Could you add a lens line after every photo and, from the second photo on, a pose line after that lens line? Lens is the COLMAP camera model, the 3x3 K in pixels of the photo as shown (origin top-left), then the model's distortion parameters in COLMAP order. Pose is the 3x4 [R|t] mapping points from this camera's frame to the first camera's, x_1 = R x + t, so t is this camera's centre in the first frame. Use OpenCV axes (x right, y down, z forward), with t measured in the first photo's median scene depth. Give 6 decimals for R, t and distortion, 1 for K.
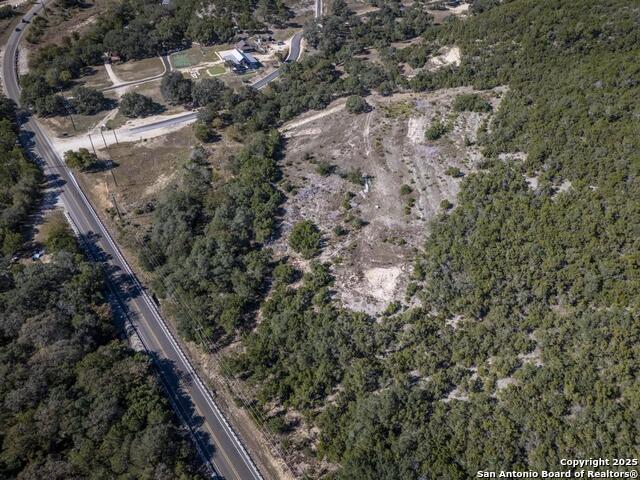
lens RADIAL K [[468.9, 0, 319.7], [0, 468.9, 241.4], [0, 0, 1]] dist [0.069419, -0.055063]
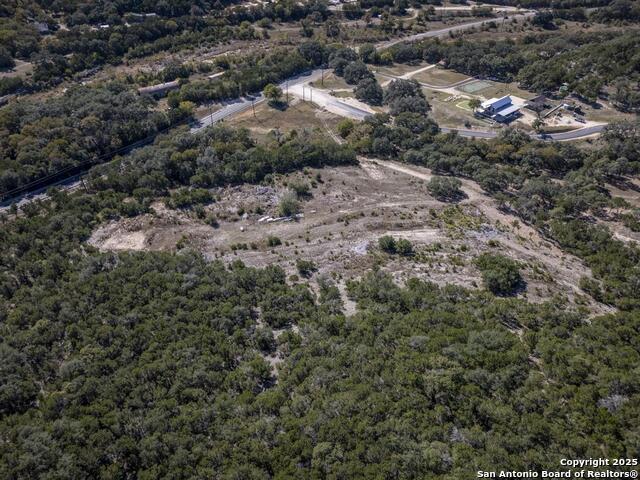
lens RADIAL K [[468.9, 0, 318.8], [0, 468.9, 239.6], [0, 0, 1]] dist [0.069419, -0.055063]
pose [[0.259197, 0.607636, -0.750730, 0.828513], [-0.637338, 0.691638, 0.339759, -0.447353], [0.725684, 0.390404, 0.566540, 0.528324]]
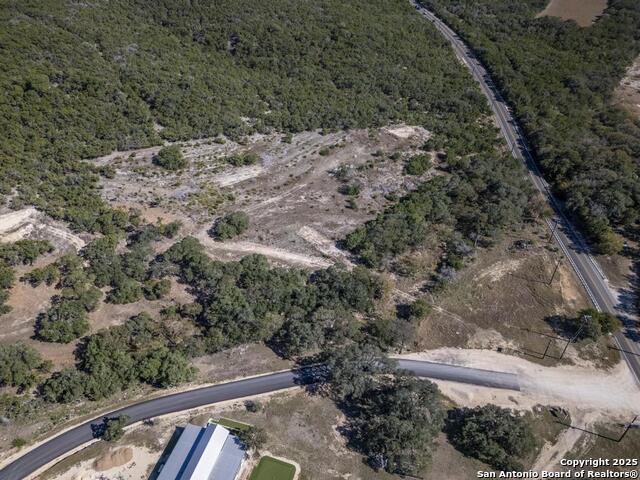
lens RADIAL K [[468.9, 0, 318.6], [0, 468.9, 239.0], [0, 0, 1]] dist [0.069419, -0.055063]
pose [[-0.748284, -0.418146, 0.515000, -0.533926], [0.418342, 0.305058, 0.855529, -1.084624], [-0.514841, 0.855625, -0.053342, 1.215201]]
